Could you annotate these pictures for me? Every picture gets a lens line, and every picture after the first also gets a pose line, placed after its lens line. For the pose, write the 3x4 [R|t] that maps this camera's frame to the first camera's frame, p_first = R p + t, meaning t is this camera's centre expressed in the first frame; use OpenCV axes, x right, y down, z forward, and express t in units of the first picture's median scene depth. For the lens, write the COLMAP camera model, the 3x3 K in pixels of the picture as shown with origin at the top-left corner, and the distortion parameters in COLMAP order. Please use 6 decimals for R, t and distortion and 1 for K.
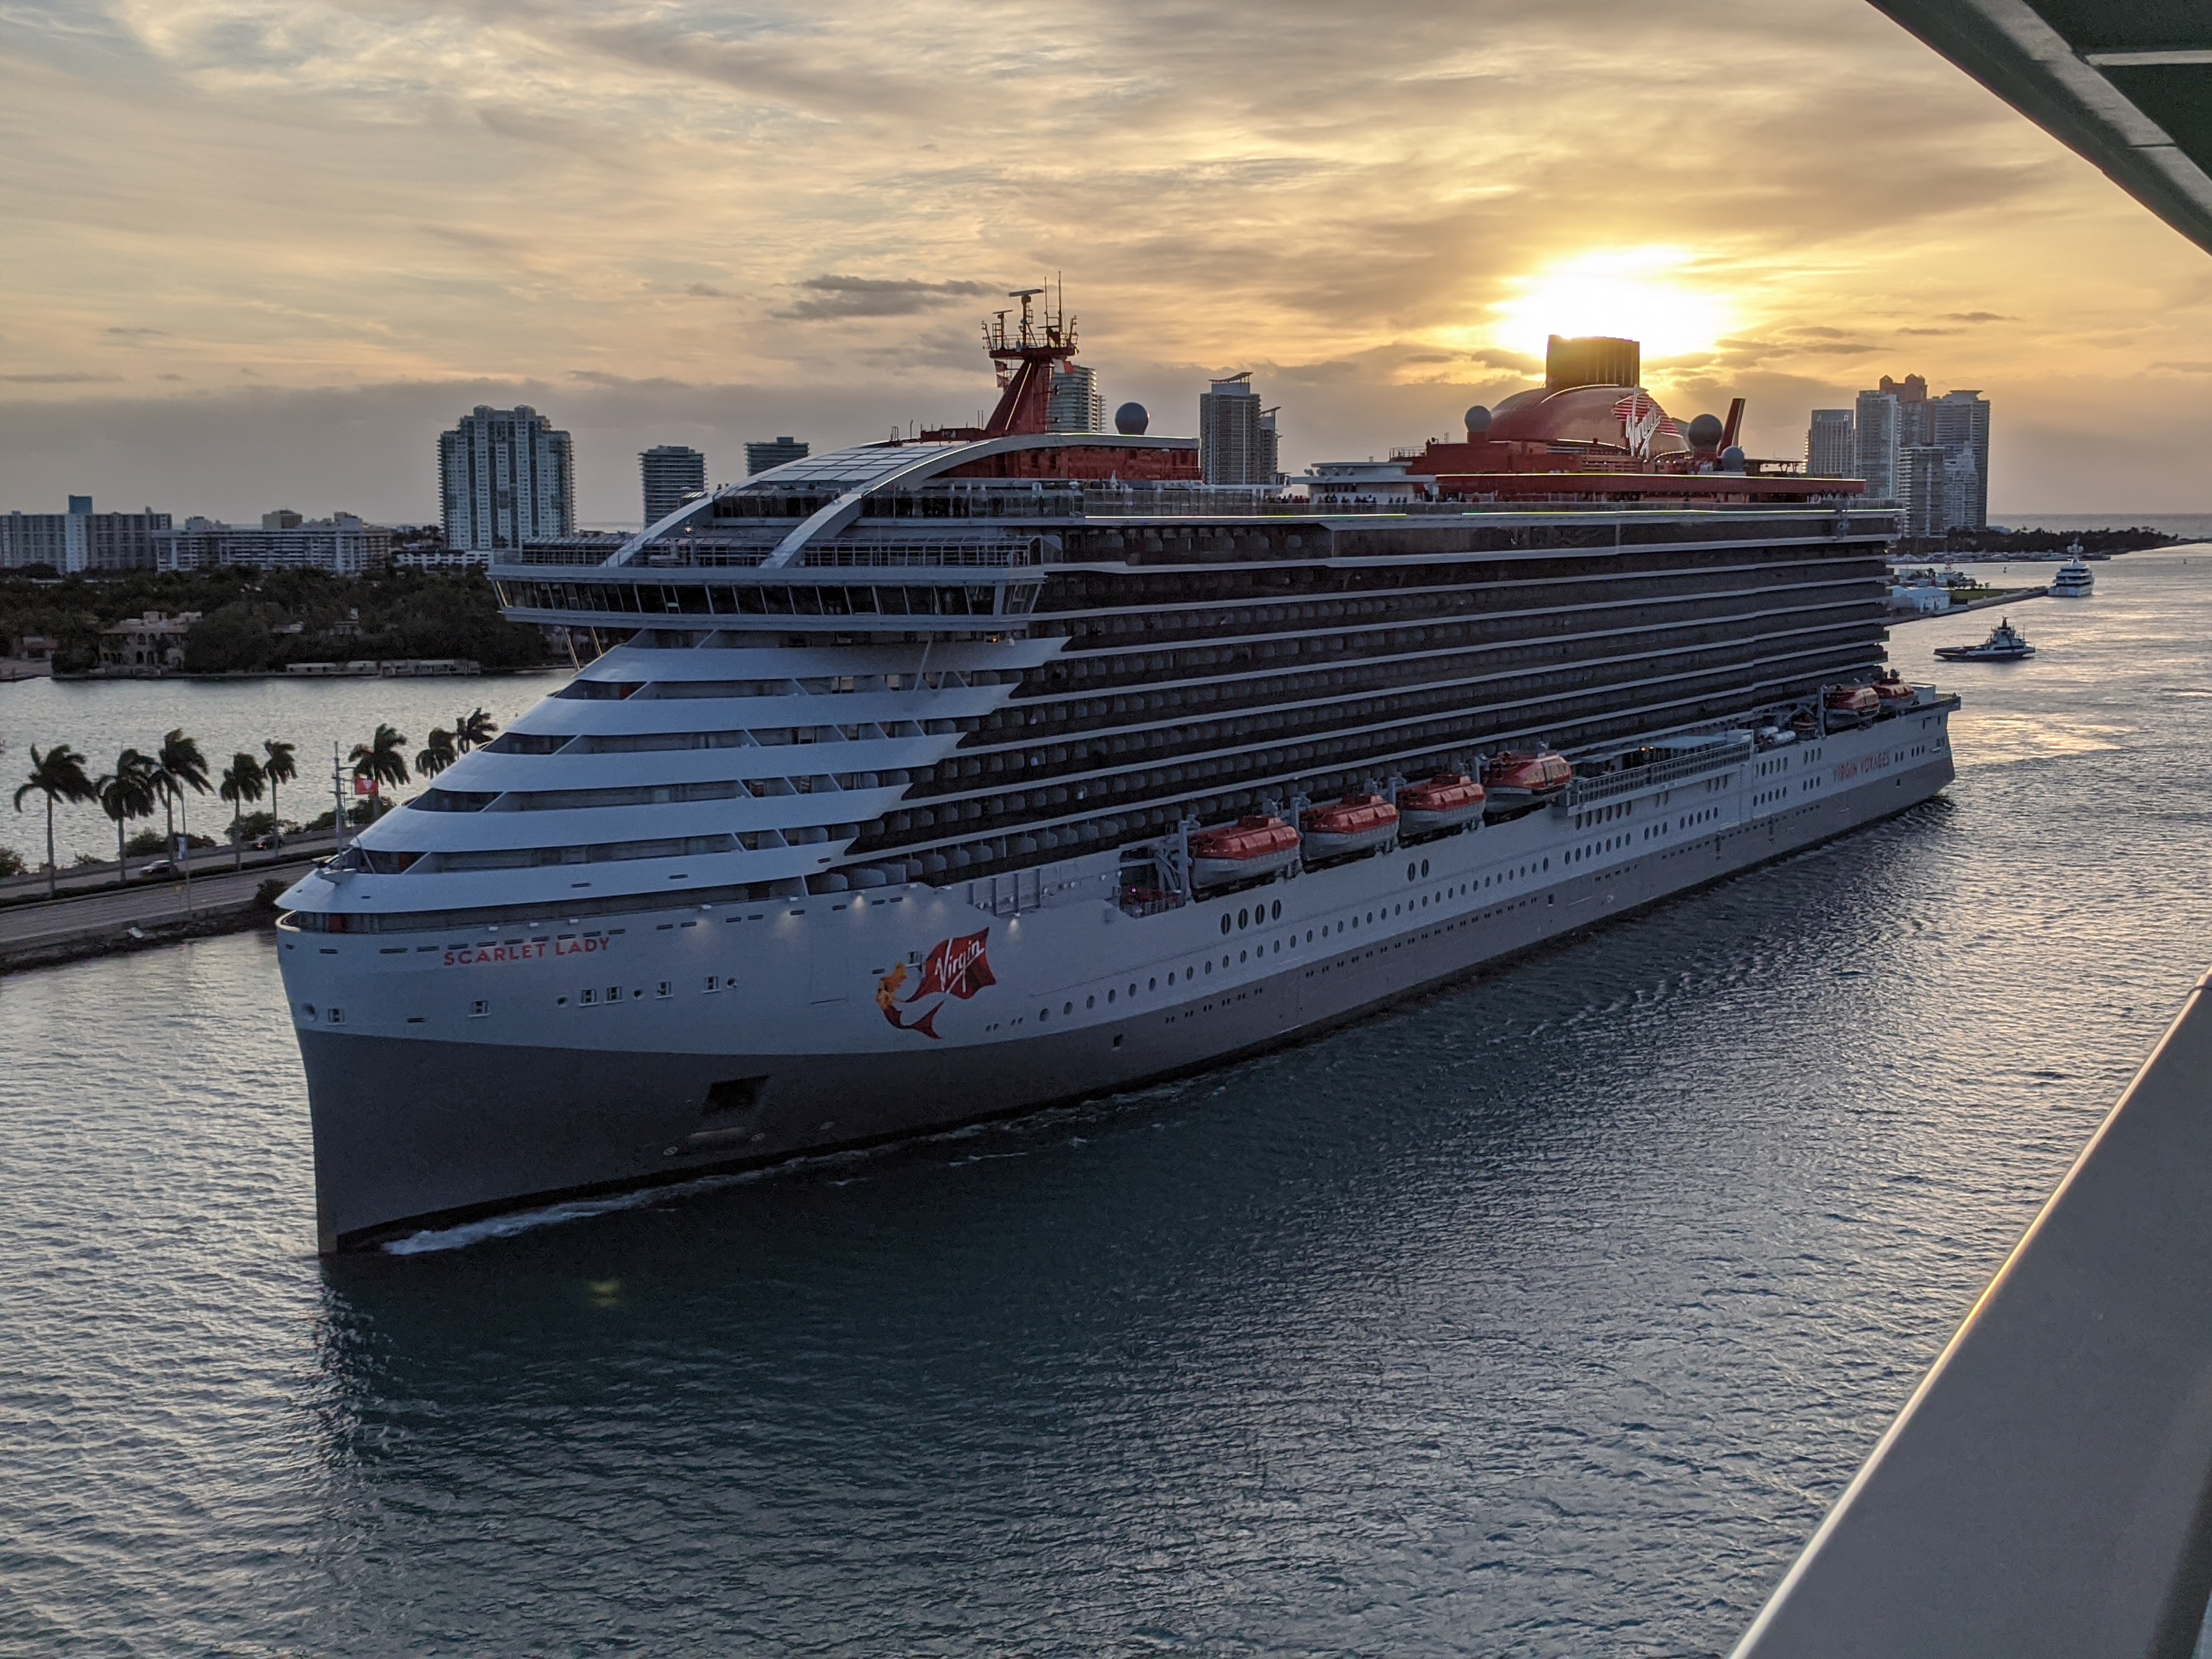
lens RADIAL K [[2601.4, 0, 1106.0], [0, 2601.4, 829.5], [0, 0, 1]] dist [0.114817, -0.527989]
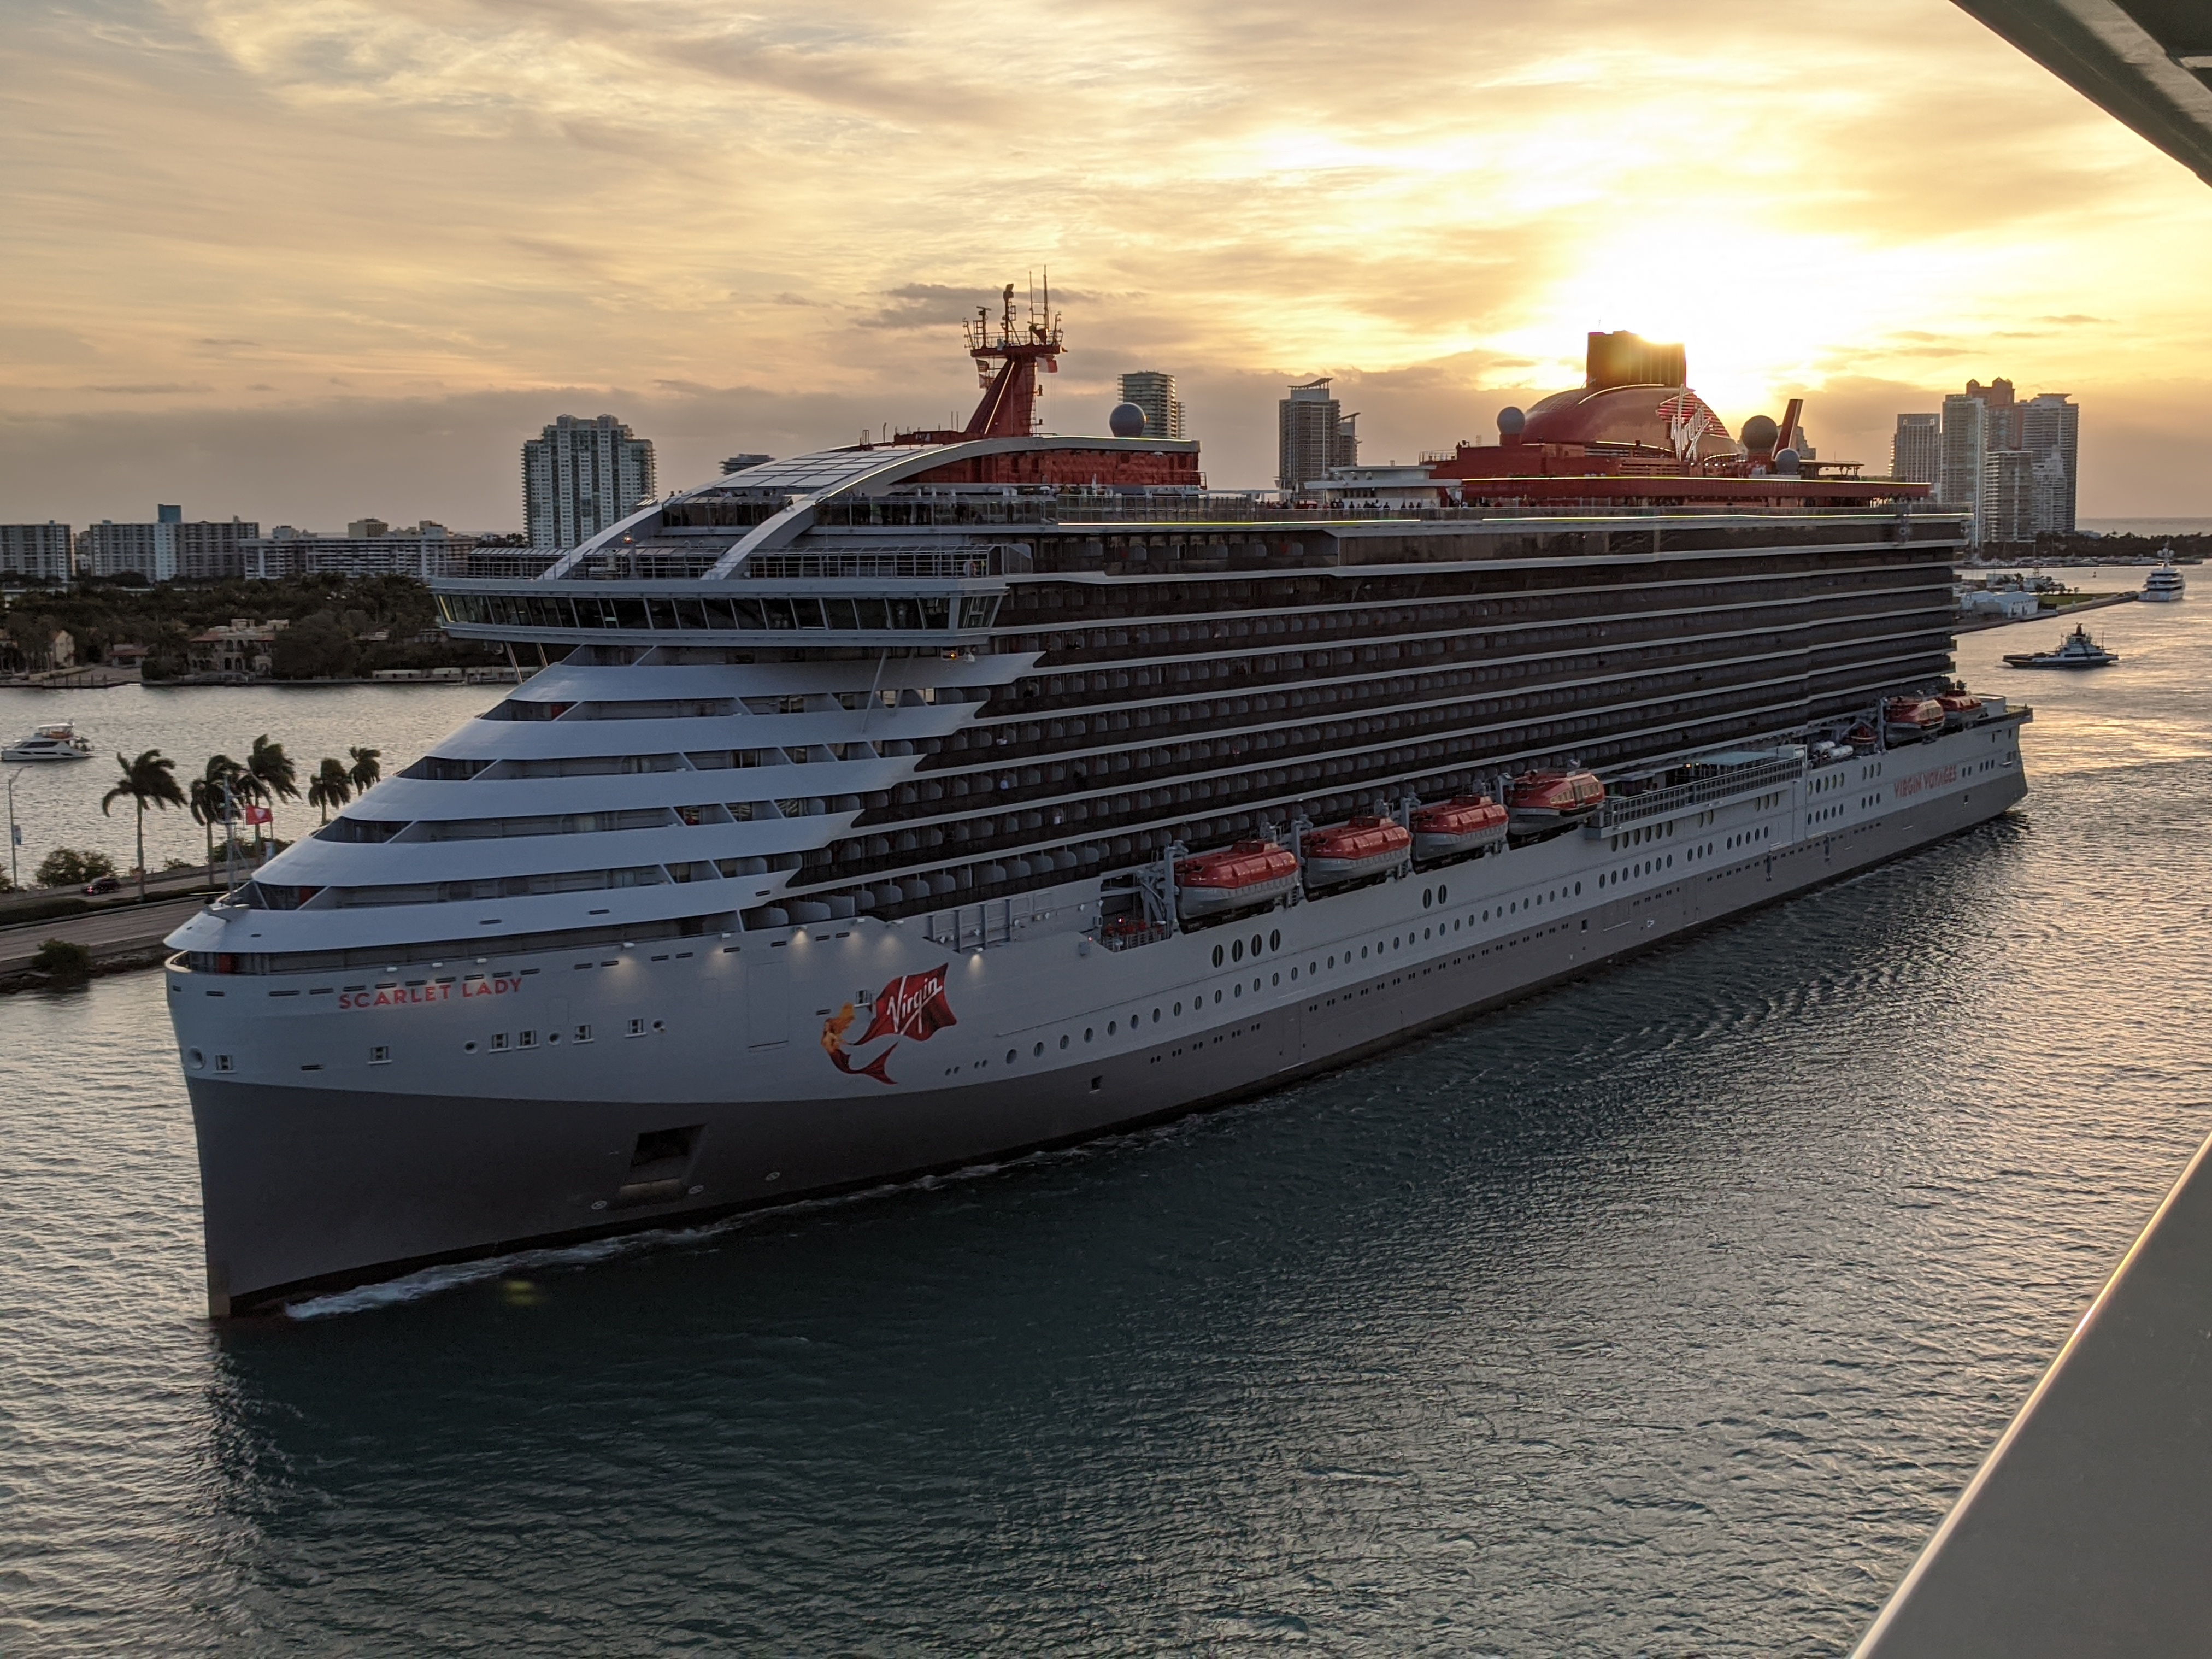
lens RADIAL K [[2601.4, 0, 1106.0], [0, 2601.4, 829.5], [0, 0, 1]] dist [0.114817, -0.527989]
pose [[0.999449, -0.000449, -0.033200, 0.036262], [0.000332, 0.999994, -0.003528, -0.006076], [0.033201, 0.003515, 0.999443, 0.058277]]
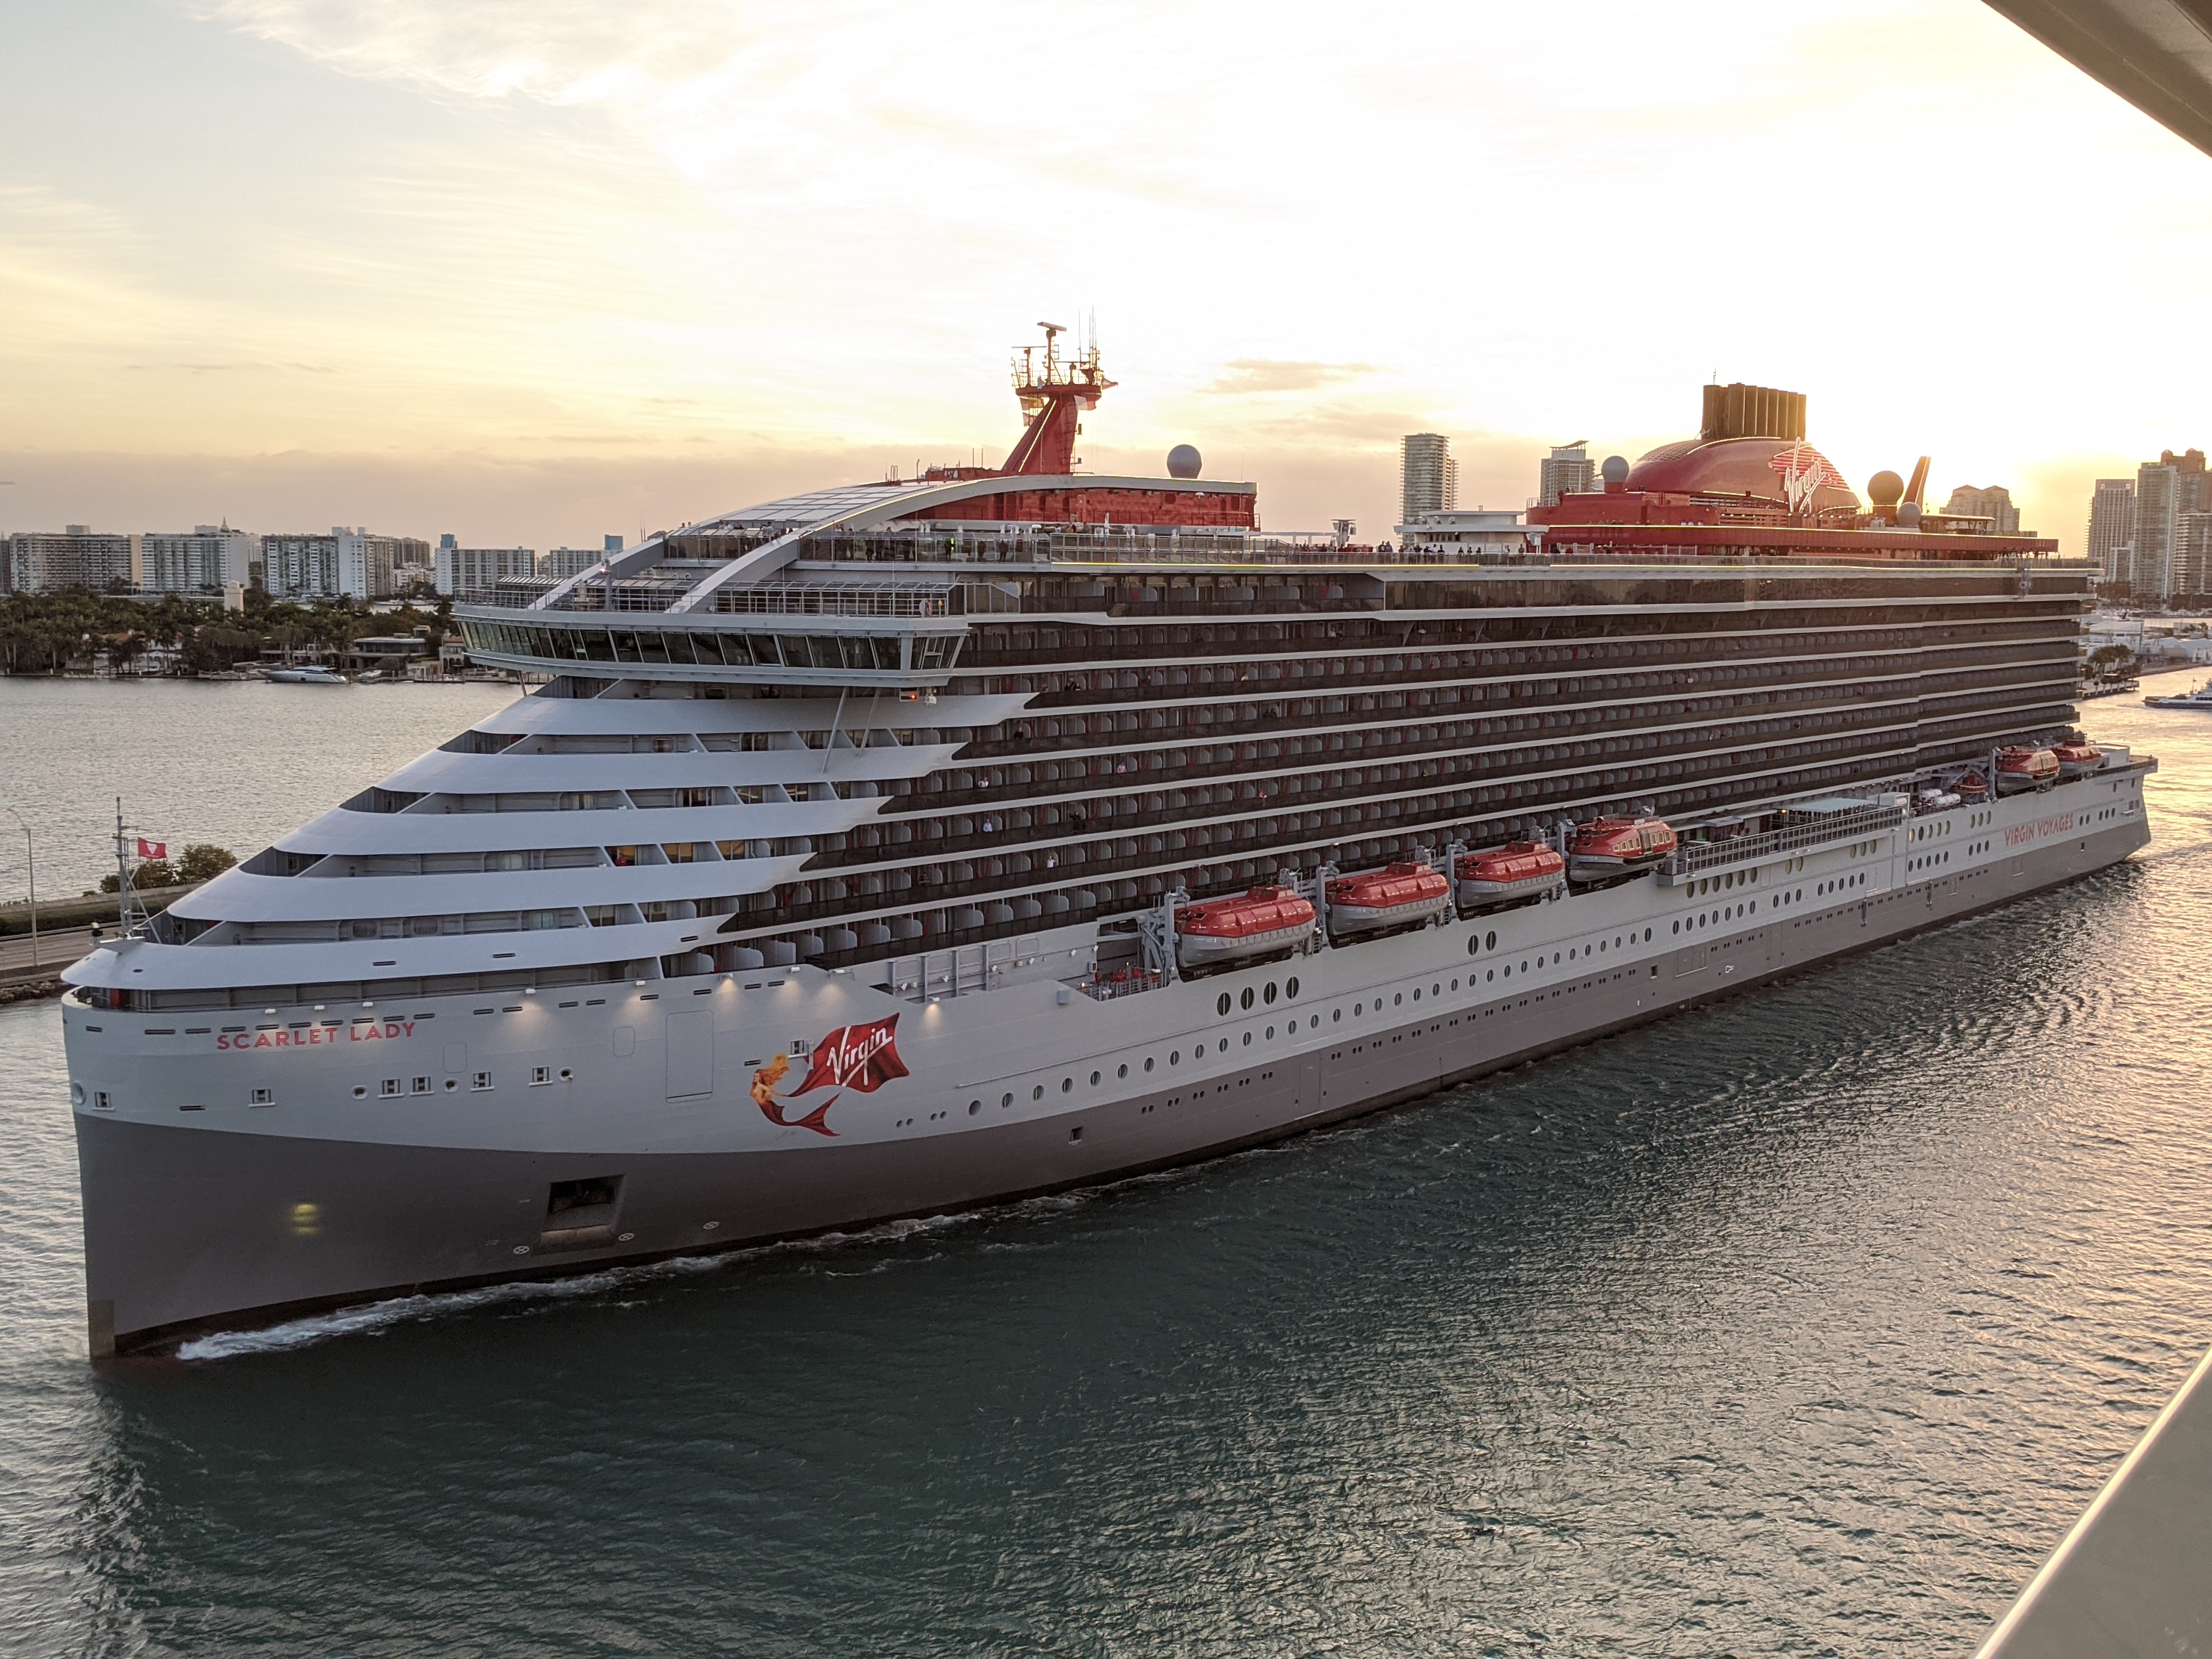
lens RADIAL K [[2249.1, 0, 1132.8], [0, 2249.1, 824.1], [0, 0, 1]] dist [0.065158, -0.271478]
pose [[0.989778, 0.030320, -0.139356, 0.120788], [-0.030833, 0.999523, -0.001525, -0.025039], [0.139243, 0.005806, 0.990241, 0.198288]]
